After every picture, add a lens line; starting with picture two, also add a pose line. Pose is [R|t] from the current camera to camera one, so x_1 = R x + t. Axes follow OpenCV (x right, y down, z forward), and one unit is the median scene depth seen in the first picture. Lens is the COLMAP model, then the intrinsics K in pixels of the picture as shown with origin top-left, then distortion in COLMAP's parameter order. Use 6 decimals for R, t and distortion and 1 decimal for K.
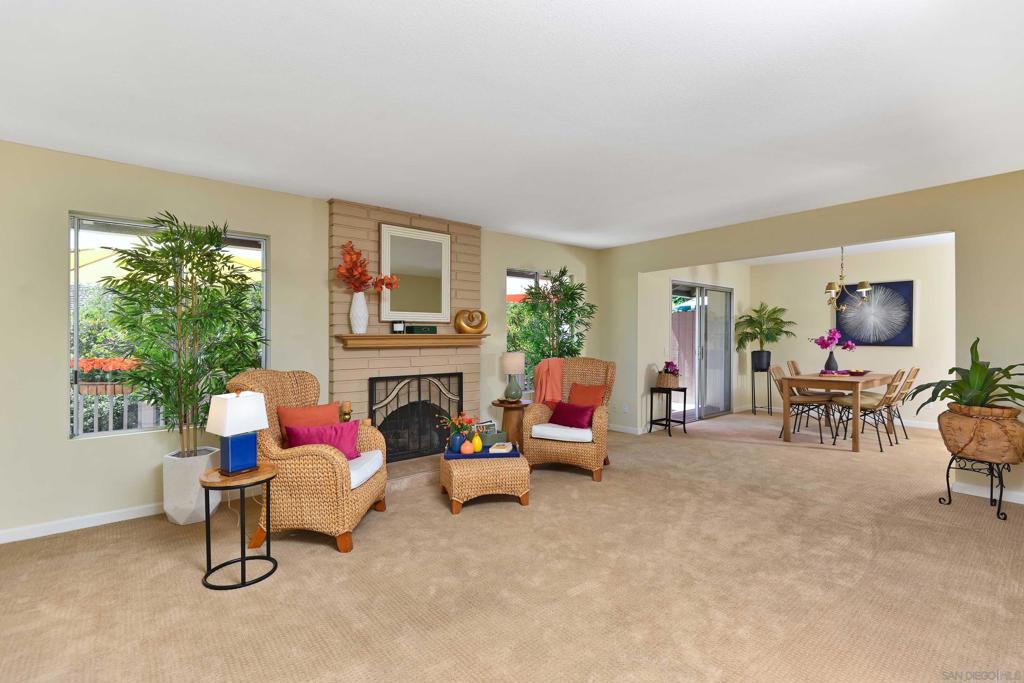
lens RADIAL K [[461.7, 0, 512.0], [0, 461.7, 341.5], [0, 0, 1]] dist [-0.000860, -0.000280]
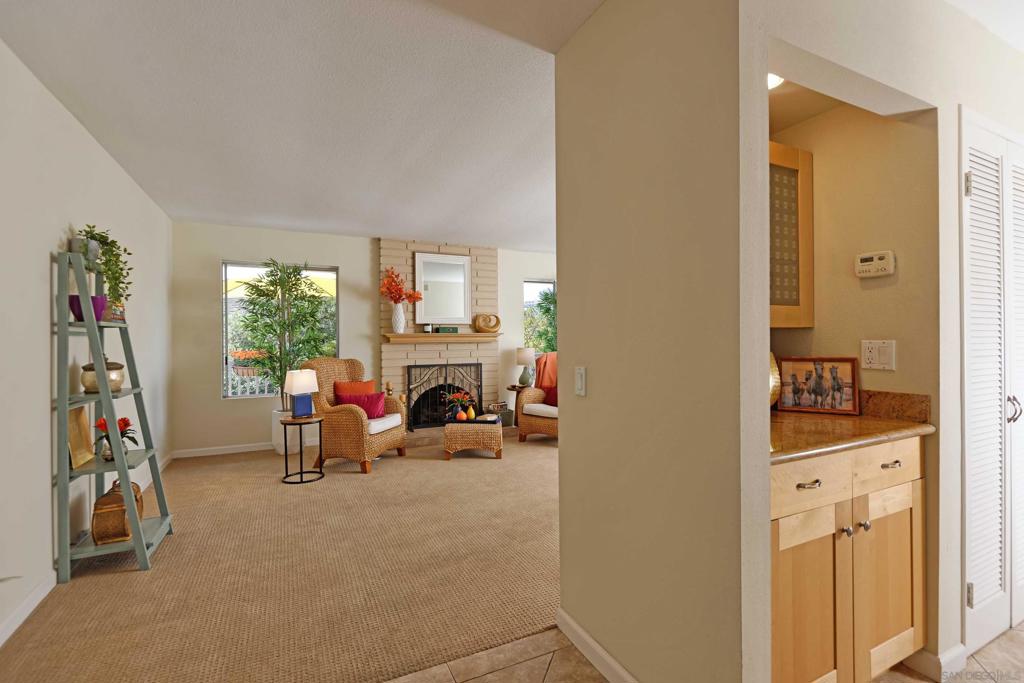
lens RADIAL K [[461.7, 0, 512.0], [0, 461.7, 341.5], [0, 0, 1]] dist [-0.000860, -0.000280]
pose [[0.970402, -0.001638, -0.241489, 0.337317], [0.002239, 0.999995, 0.002211, 0.005444], [0.241484, -0.002687, 0.970401, -0.265149]]
